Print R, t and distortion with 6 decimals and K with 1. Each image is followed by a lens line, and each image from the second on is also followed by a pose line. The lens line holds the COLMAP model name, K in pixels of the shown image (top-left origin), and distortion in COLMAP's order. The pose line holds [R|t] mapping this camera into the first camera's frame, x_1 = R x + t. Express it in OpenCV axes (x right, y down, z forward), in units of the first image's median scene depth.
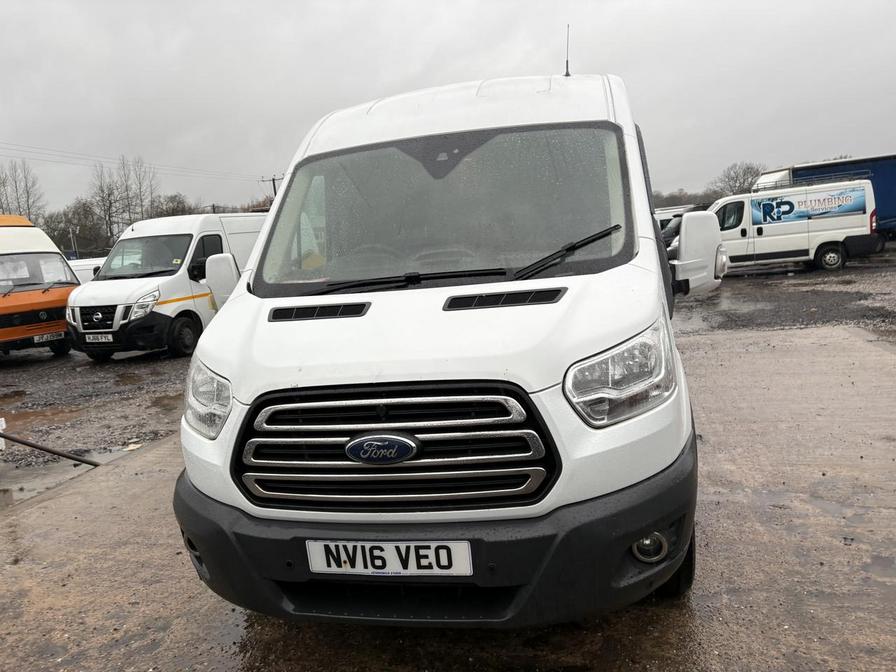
lens RADIAL K [[666.8, 0, 452.9], [0, 666.8, 327.8], [0, 0, 1]] dist [0.027794, -0.027435]
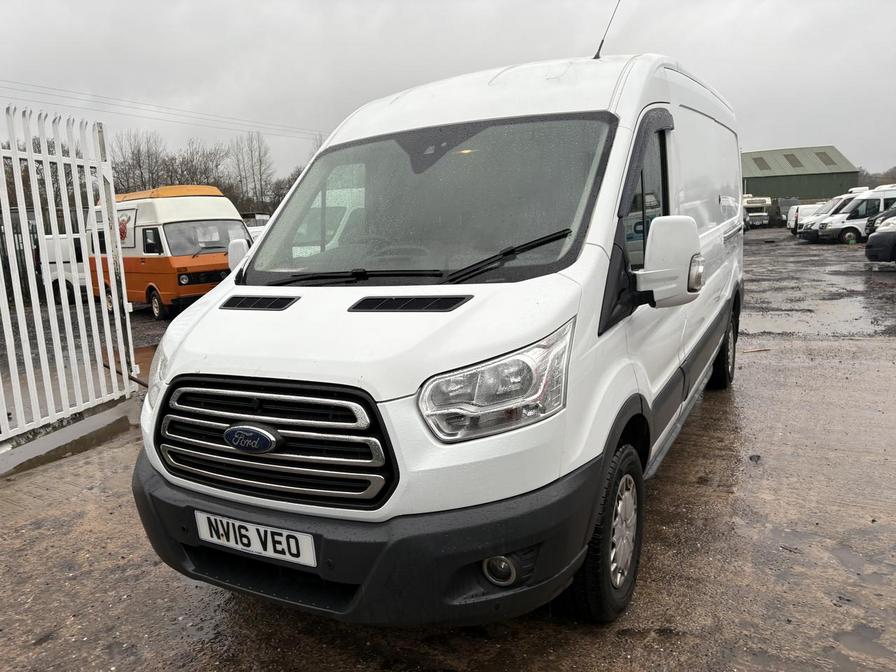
lens RADIAL K [[666.8, 0, 449.8], [0, 666.8, 339.9], [0, 0, 1]] dist [0.027794, -0.027435]
pose [[0.957364, 0.080594, -0.277416, 0.474067], [-0.063831, 0.995576, 0.068952, -0.069766], [0.281745, -0.048305, 0.958272, 0.063065]]
